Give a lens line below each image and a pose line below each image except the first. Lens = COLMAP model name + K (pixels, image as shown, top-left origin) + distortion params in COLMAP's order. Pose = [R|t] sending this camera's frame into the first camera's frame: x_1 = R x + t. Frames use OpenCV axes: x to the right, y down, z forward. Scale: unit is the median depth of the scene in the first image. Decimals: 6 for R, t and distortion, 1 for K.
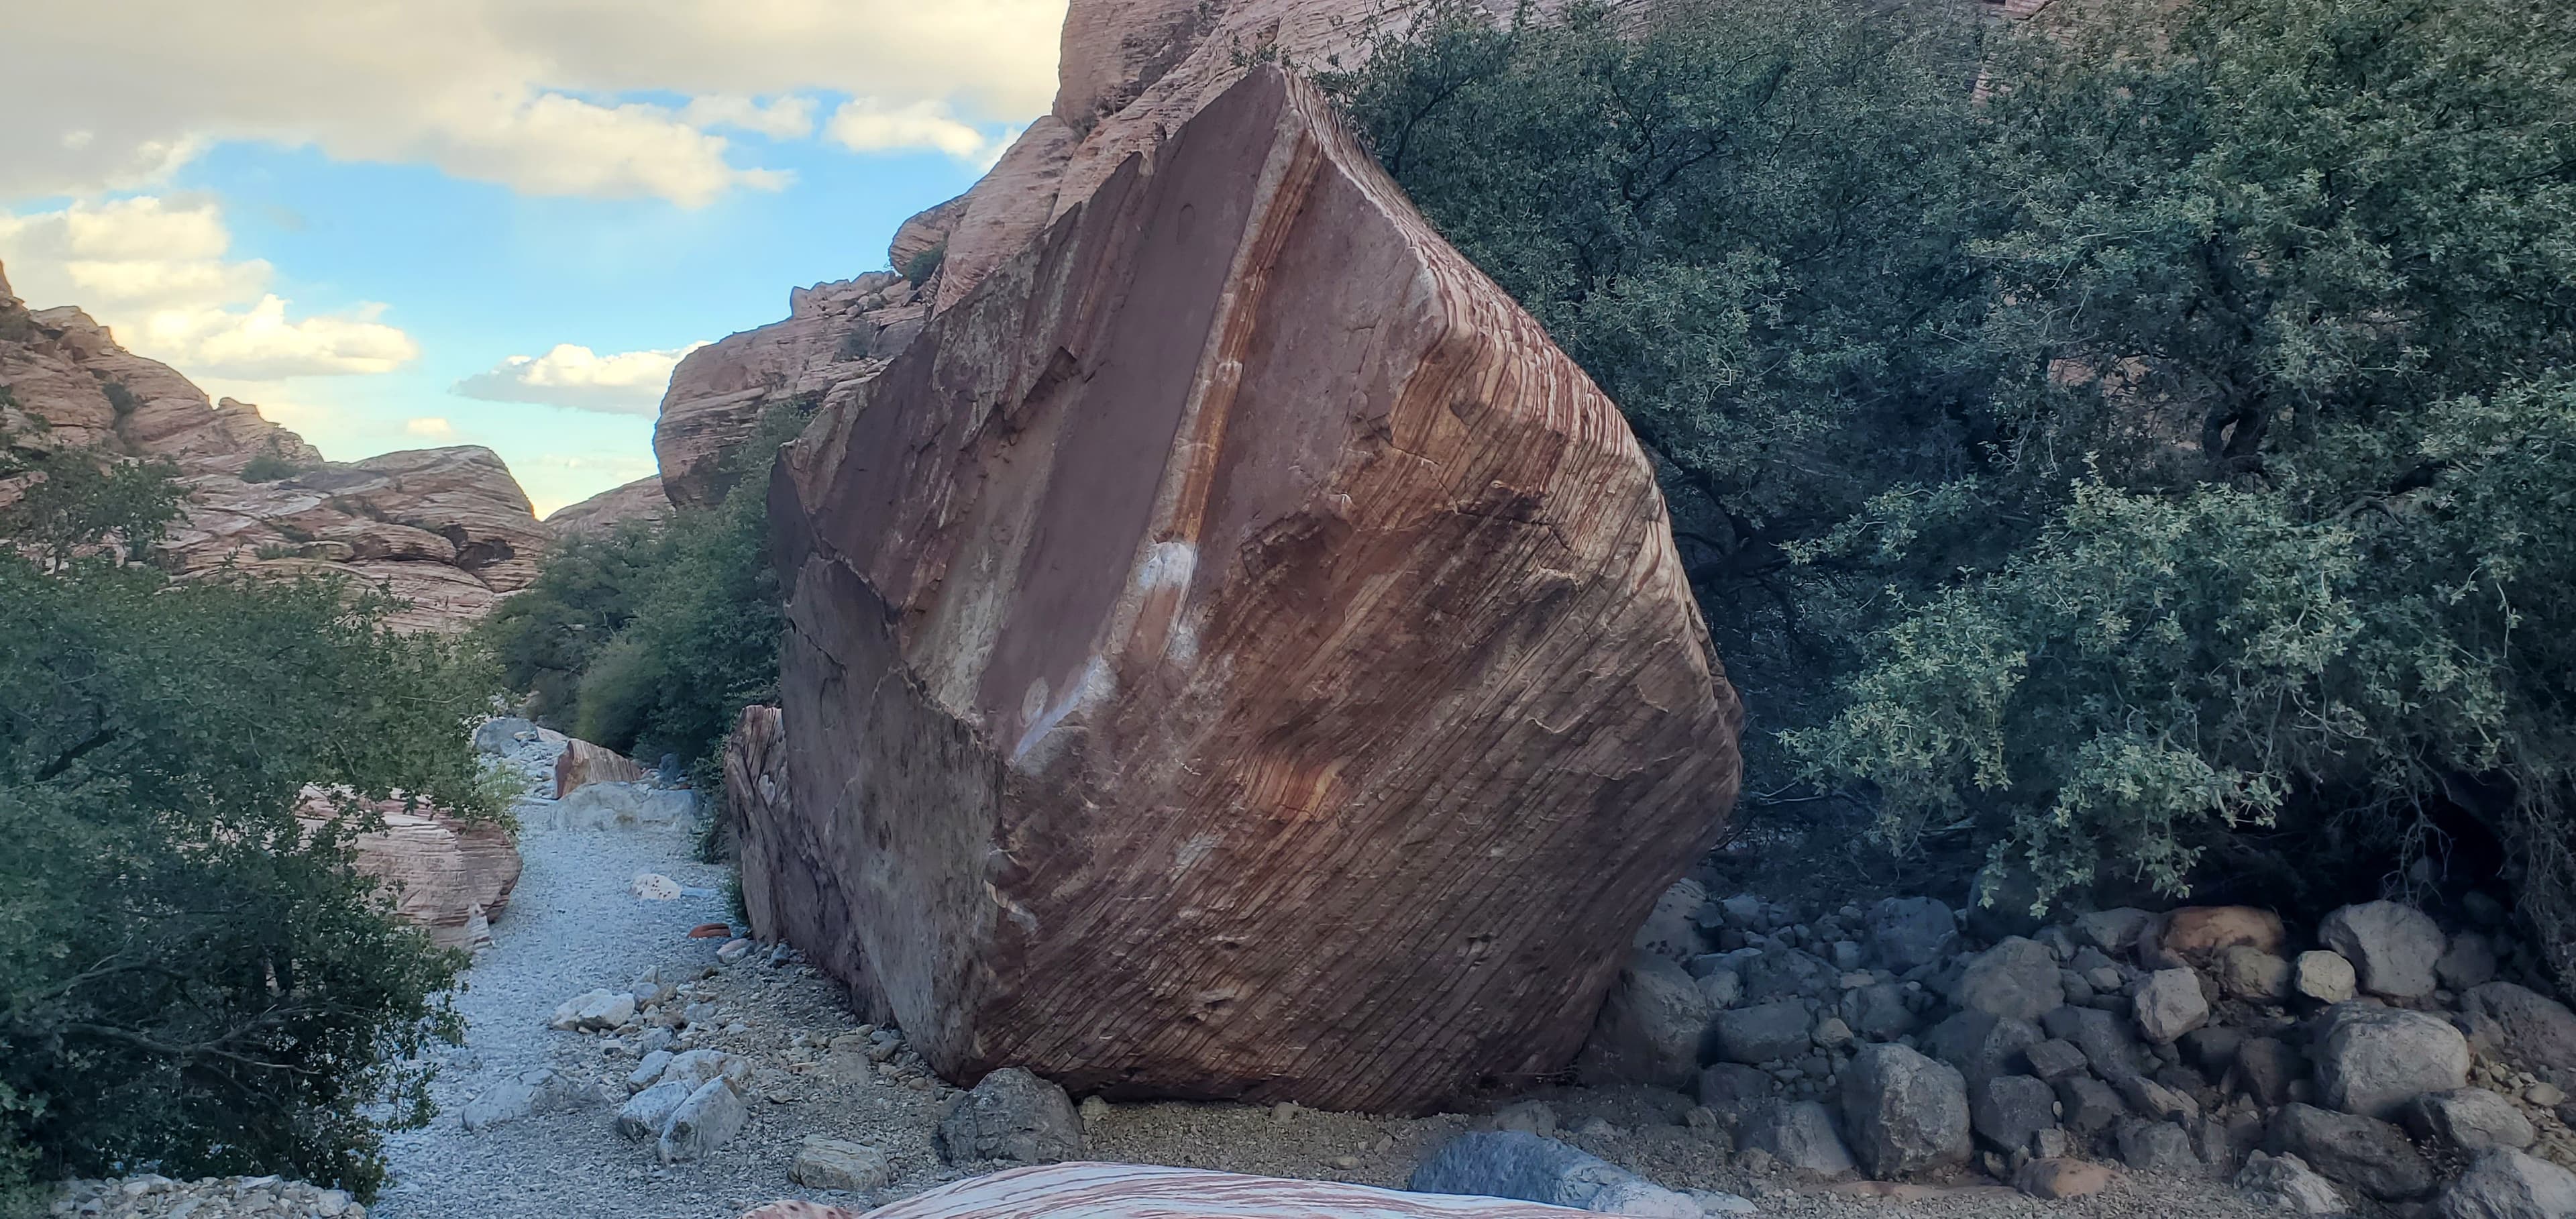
lens RADIAL K [[1955.7, 0, 1378.6], [0, 1955.7, 591.5], [0, 0, 1]] dist [0.197219, -0.001405]
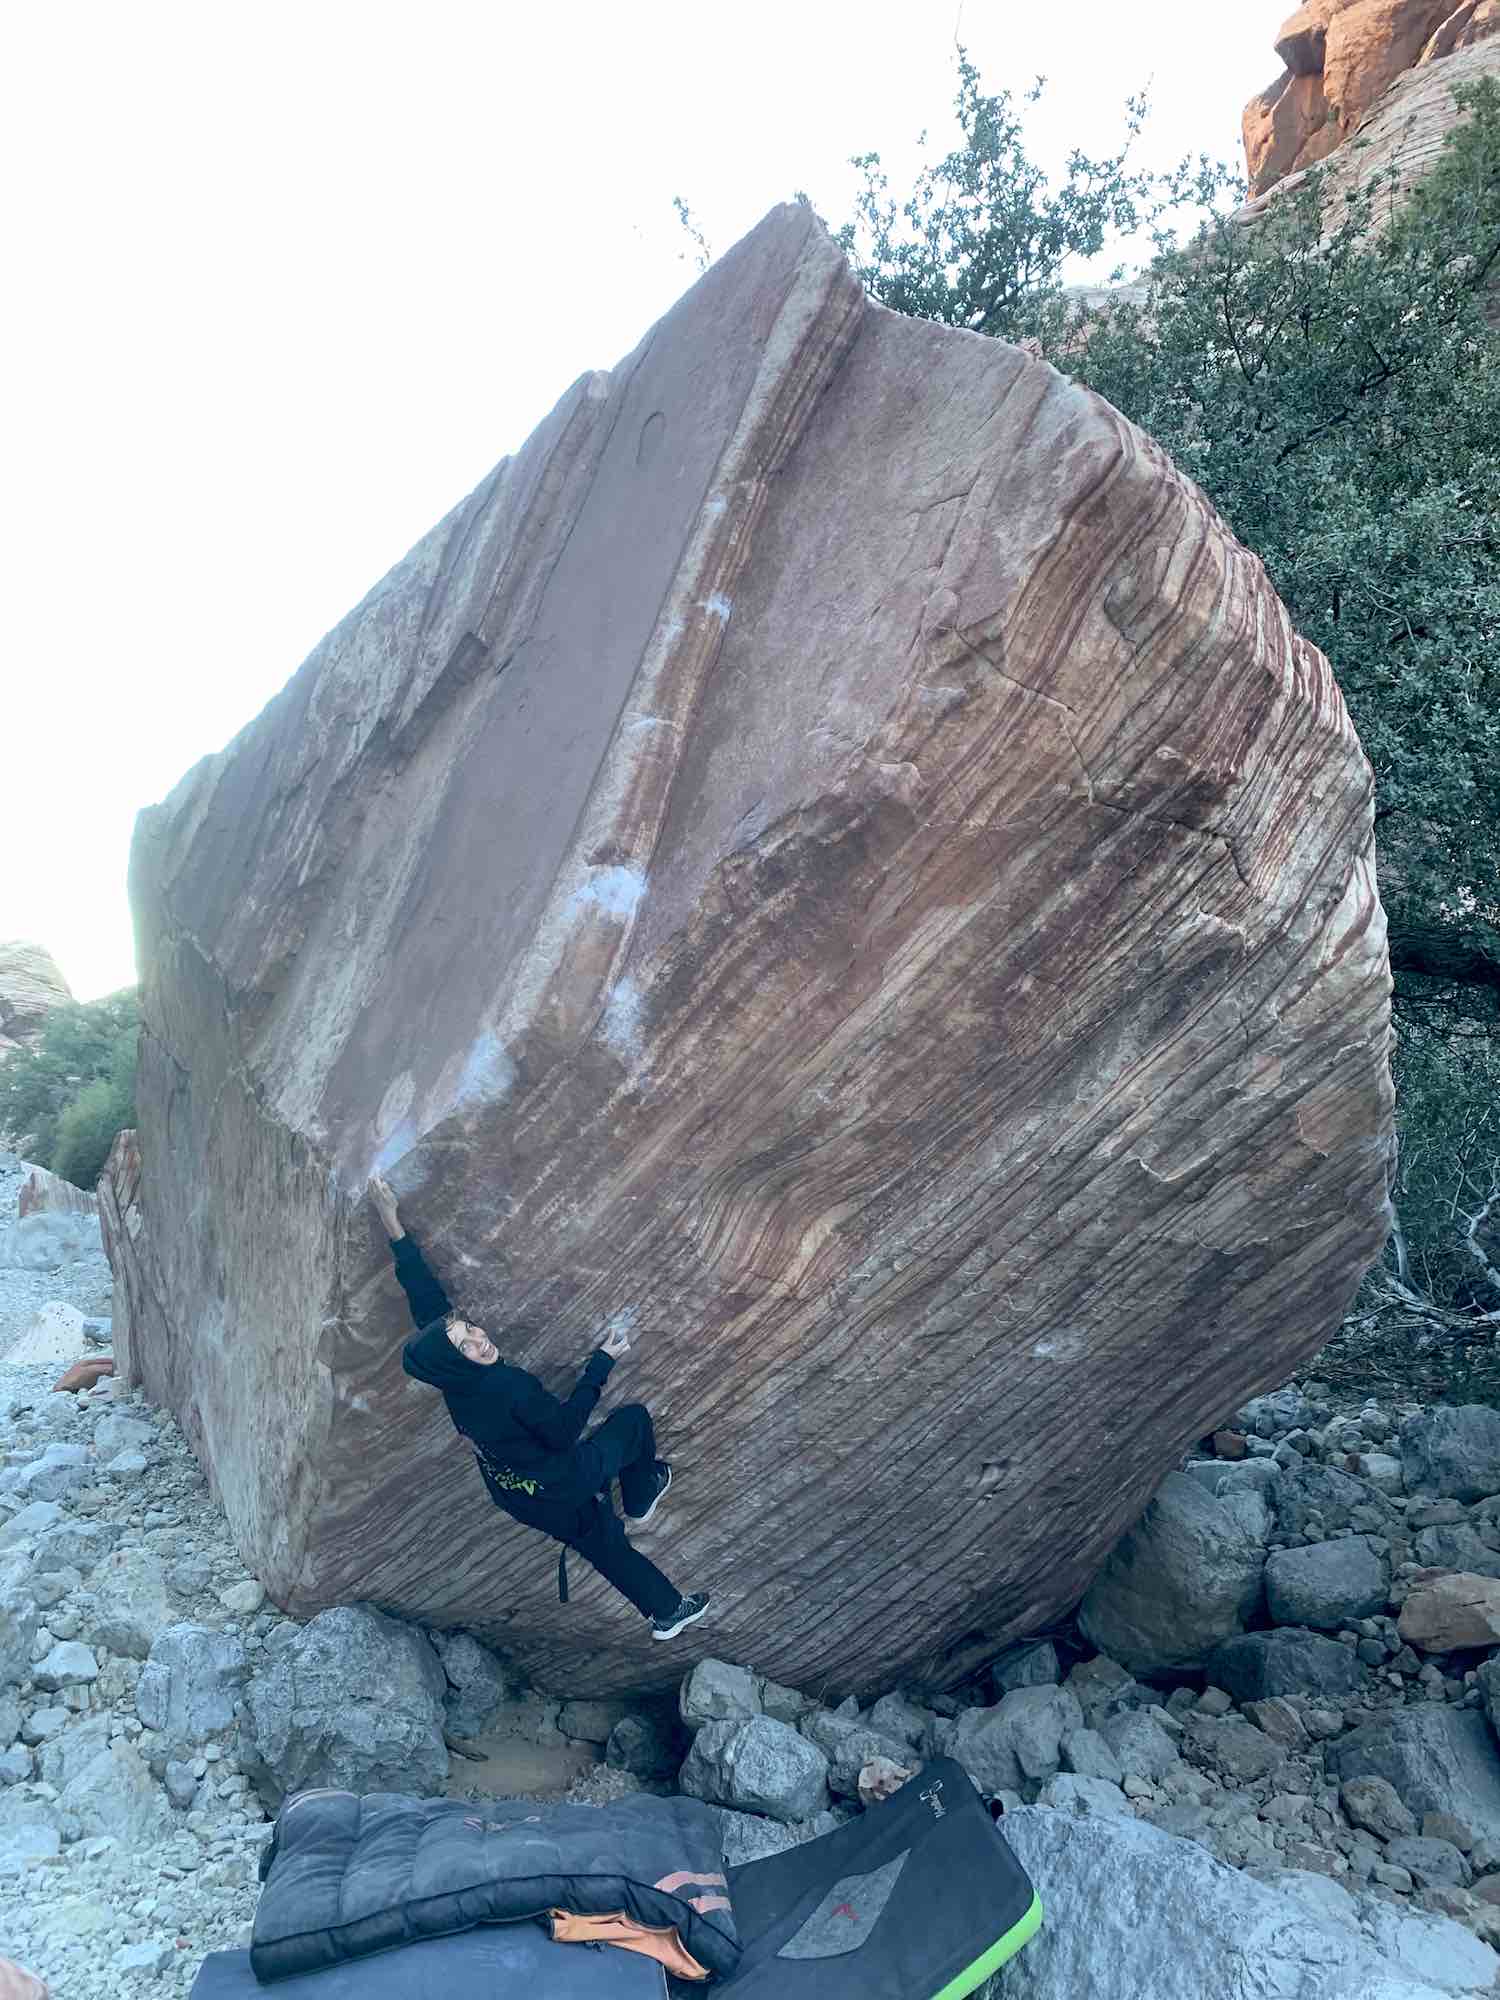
lens RADIAL K [[1484.0, 0, 796.8], [0, 1484.0, 993.9], [0, 0, 1]] dist [0.068905, -0.075542]
pose [[0.998118, 0.046552, 0.039926, -0.058475], [-0.043709, 0.996635, -0.069346, 0.048216], [-0.043020, 0.067471, 0.996793, 0.481922]]
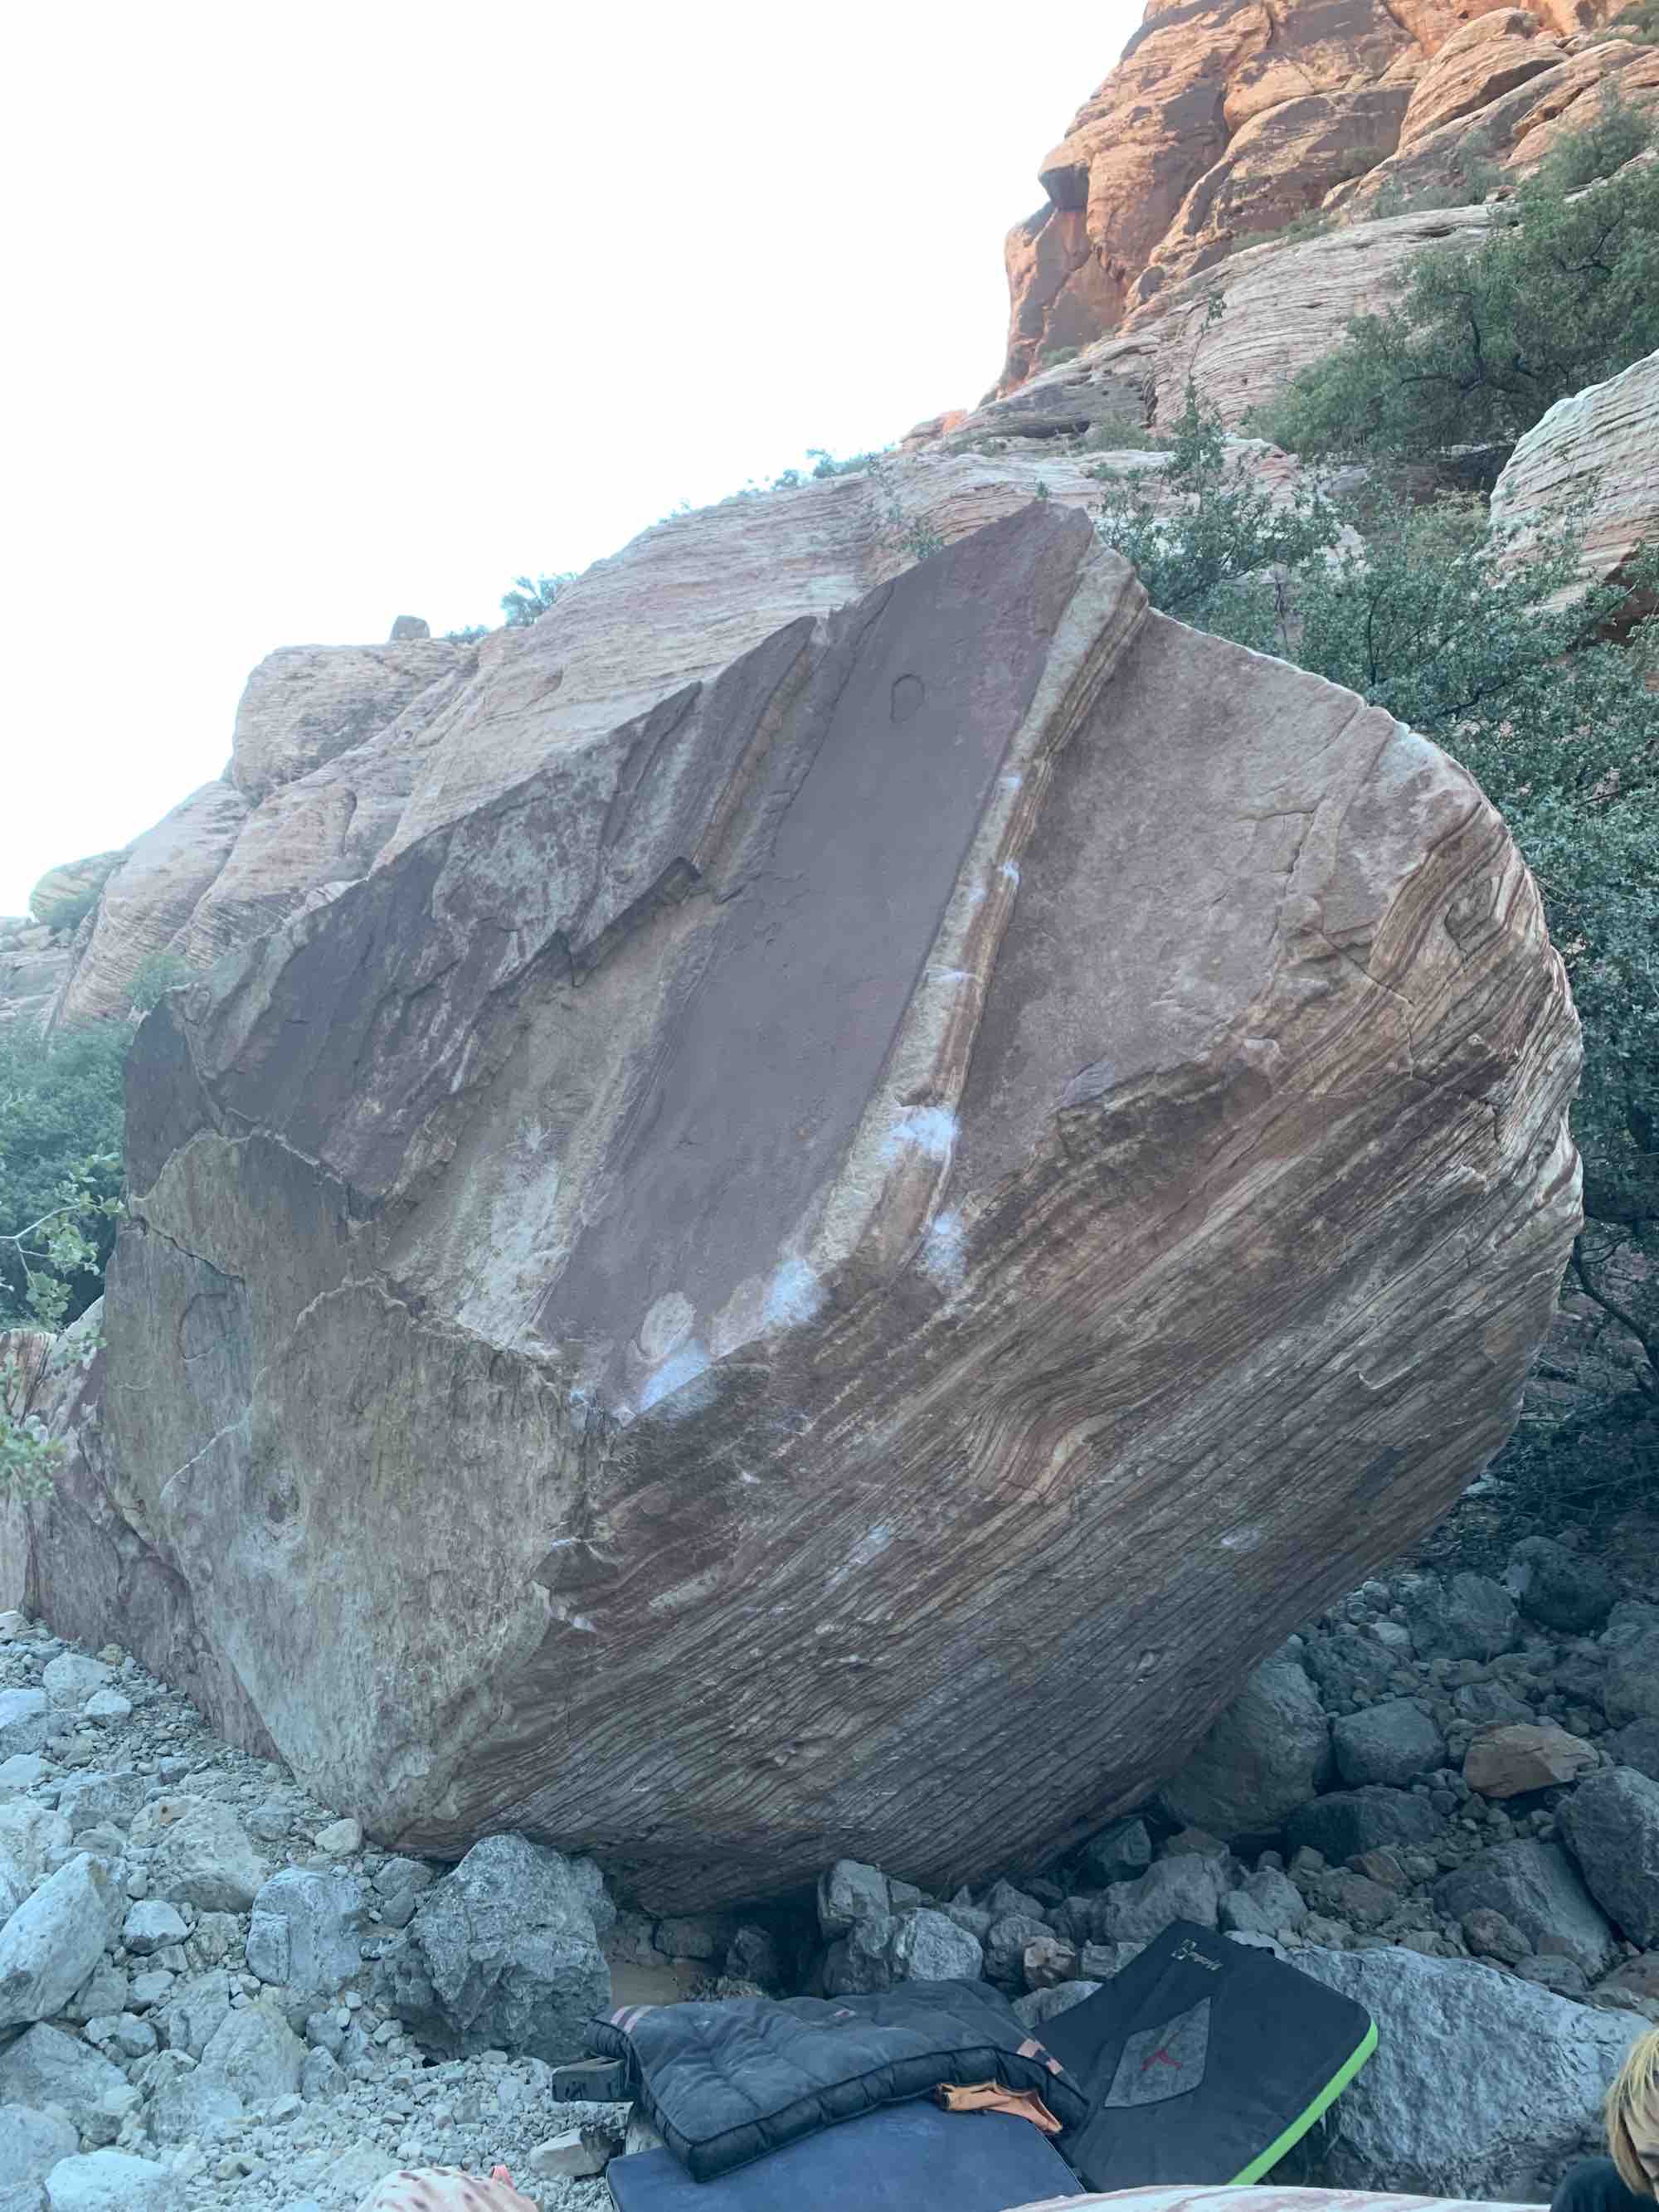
lens RADIAL K [[1639.1, 0, 853.0], [0, 1639.1, 1097.4], [0, 0, 1]] dist [0.050844, -0.054940]
pose [[0.964184, 0.065369, 0.257054, -0.273566], [-0.039321, 0.993673, -0.105200, 0.034016], [-0.262305, 0.091324, 0.960654, 0.417223]]
